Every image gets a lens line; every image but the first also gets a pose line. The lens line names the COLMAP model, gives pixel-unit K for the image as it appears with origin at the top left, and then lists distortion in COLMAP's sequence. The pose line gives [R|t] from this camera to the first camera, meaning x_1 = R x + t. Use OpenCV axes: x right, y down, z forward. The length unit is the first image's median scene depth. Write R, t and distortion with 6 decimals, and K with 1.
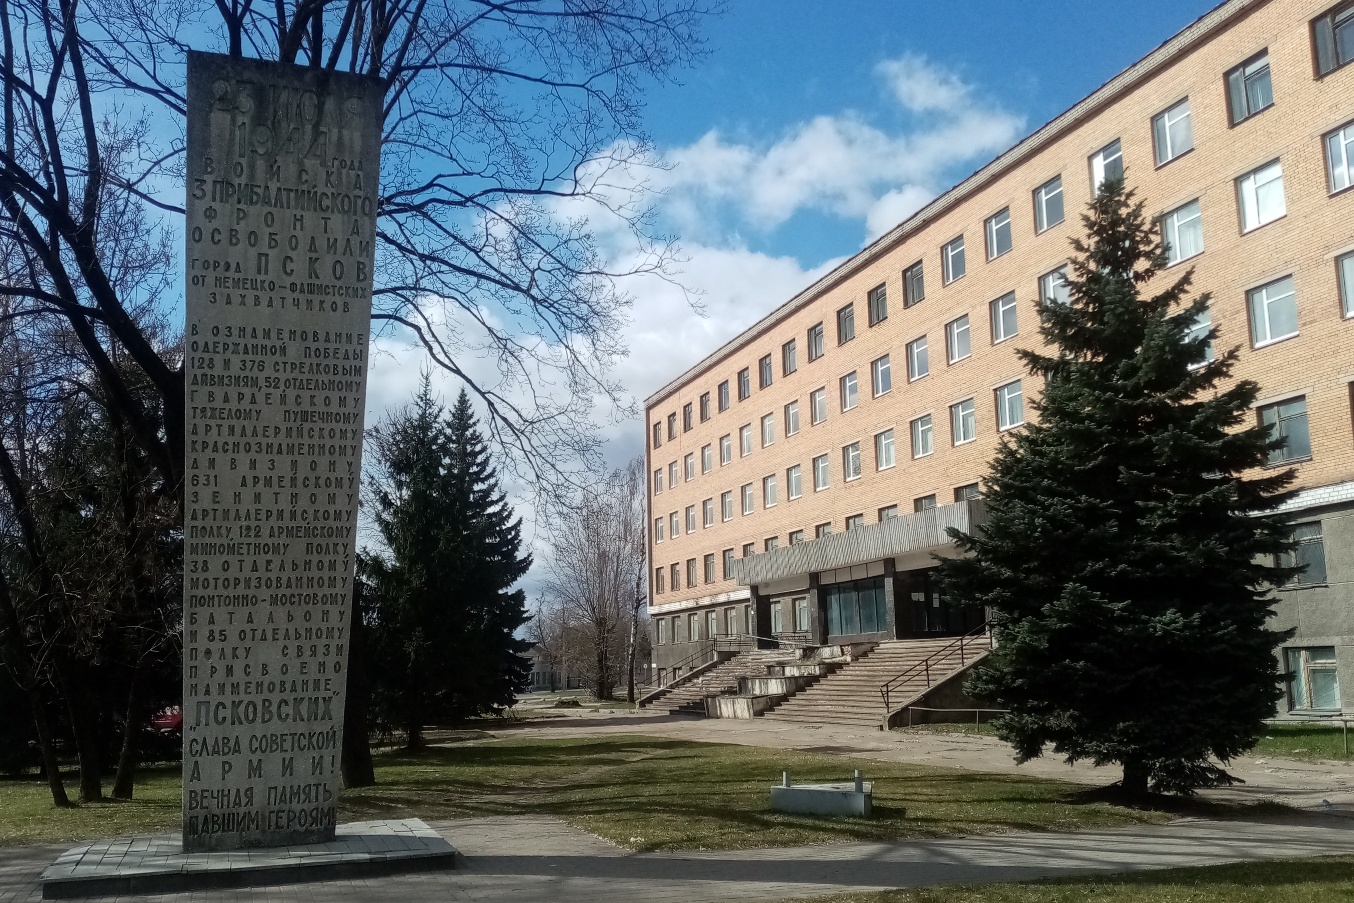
lens RADIAL K [[1228.7, 0, 641.6], [0, 1228.7, 449.8], [0, 0, 1]] dist [0.090707, -0.238174]
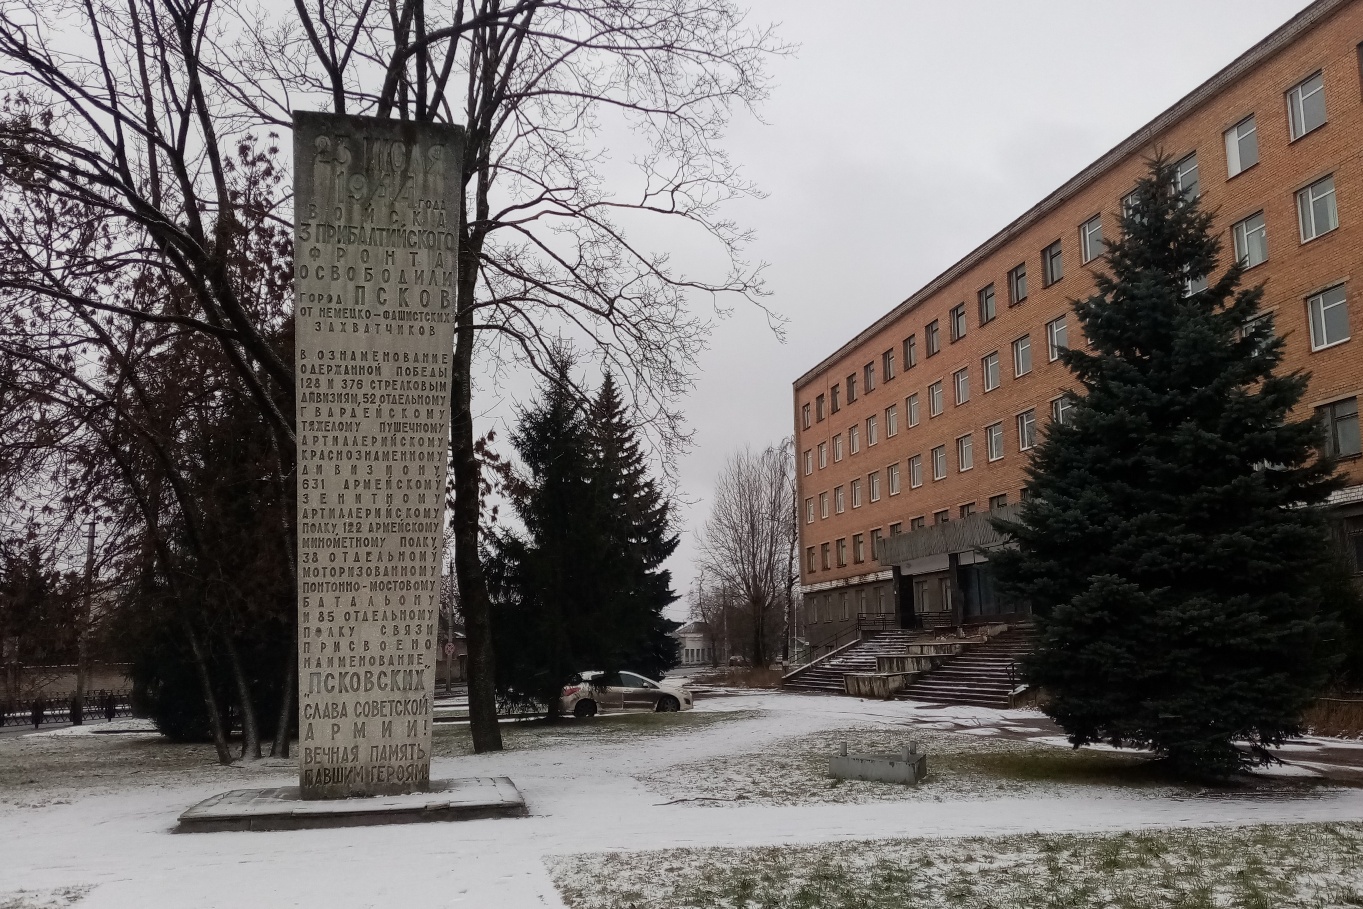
lens RADIAL K [[1236.4, 0, 678.1], [0, 1236.4, 462.6], [0, 0, 1]] dist [0.031345, -0.003352]
pose [[0.993173, -0.009056, -0.116296, 0.051973], [0.012507, 0.999502, 0.028977, -0.010467], [0.115975, -0.030234, 0.992792, -0.049856]]
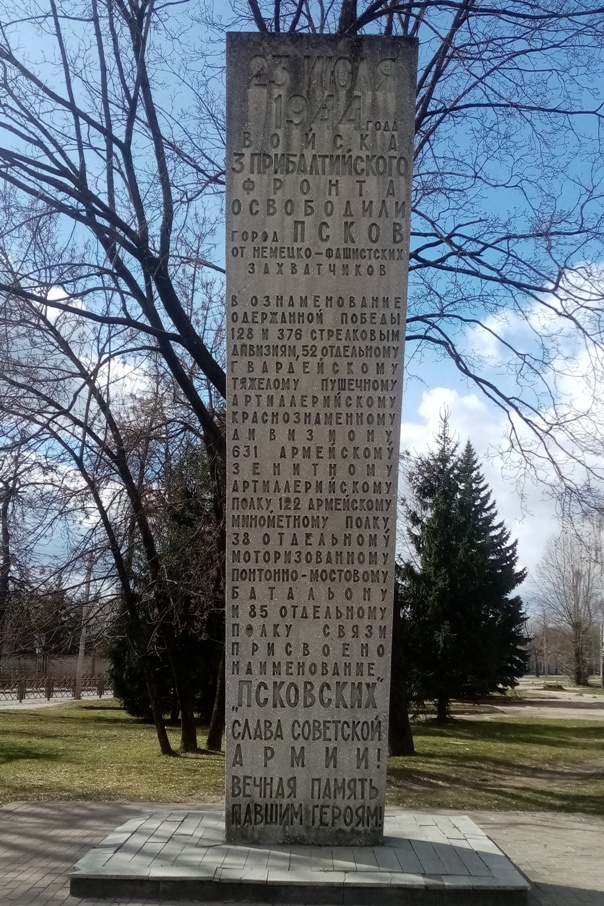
lens RADIAL K [[831.6, 0, 300.8], [0, 831.6, 467.0], [0, 0, 1]] dist [0.055768, -0.017051]
pose [[0.944977, -0.029110, -0.325839, -0.040780], [0.014499, 0.998781, -0.047180, 0.028760], [0.326815, 0.039860, 0.944247, 0.165028]]
